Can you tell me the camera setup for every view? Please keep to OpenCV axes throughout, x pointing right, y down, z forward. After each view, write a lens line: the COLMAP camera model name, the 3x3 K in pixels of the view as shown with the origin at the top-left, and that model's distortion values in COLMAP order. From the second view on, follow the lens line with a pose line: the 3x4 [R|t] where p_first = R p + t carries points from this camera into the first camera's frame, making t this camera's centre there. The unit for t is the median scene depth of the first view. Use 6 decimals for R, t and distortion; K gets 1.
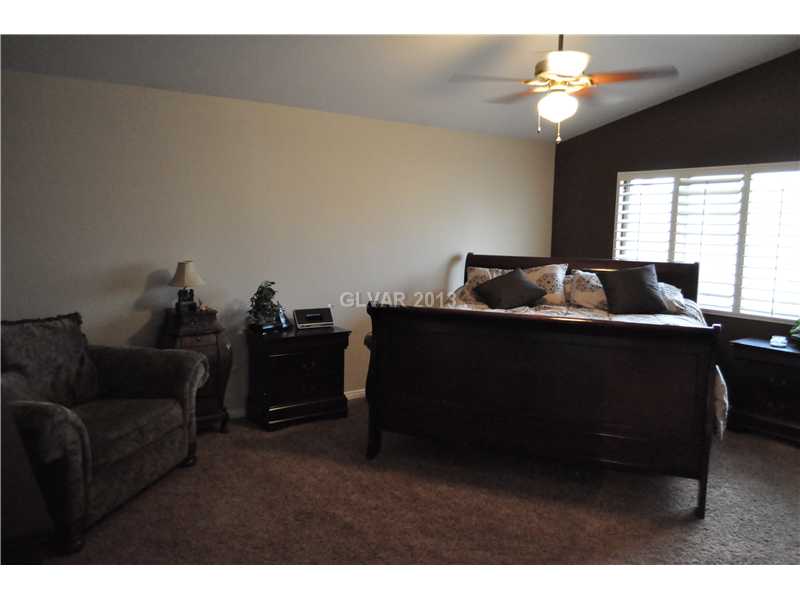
lens RADIAL K [[612.2, 0, 399.8], [0, 612.2, 298.0], [0, 0, 1]] dist [-0.007196, 0.002867]
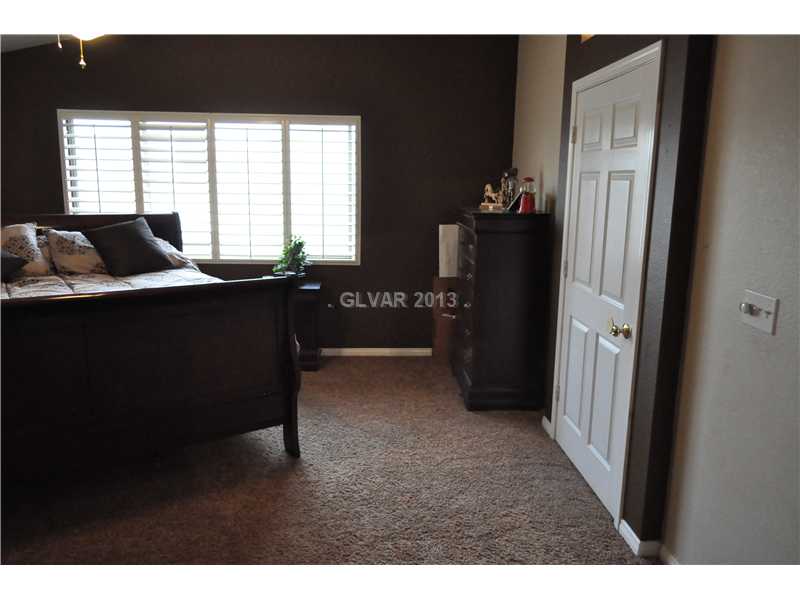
lens RADIAL K [[612.2, 0, 399.7], [0, 612.2, 303.2], [0, 0, 1]] dist [-0.007196, 0.002867]
pose [[0.544864, -0.173374, 0.820405, -0.146251], [0.093381, 0.984852, 0.146108, -0.025055], [-0.833308, -0.002998, 0.552800, 0.168704]]
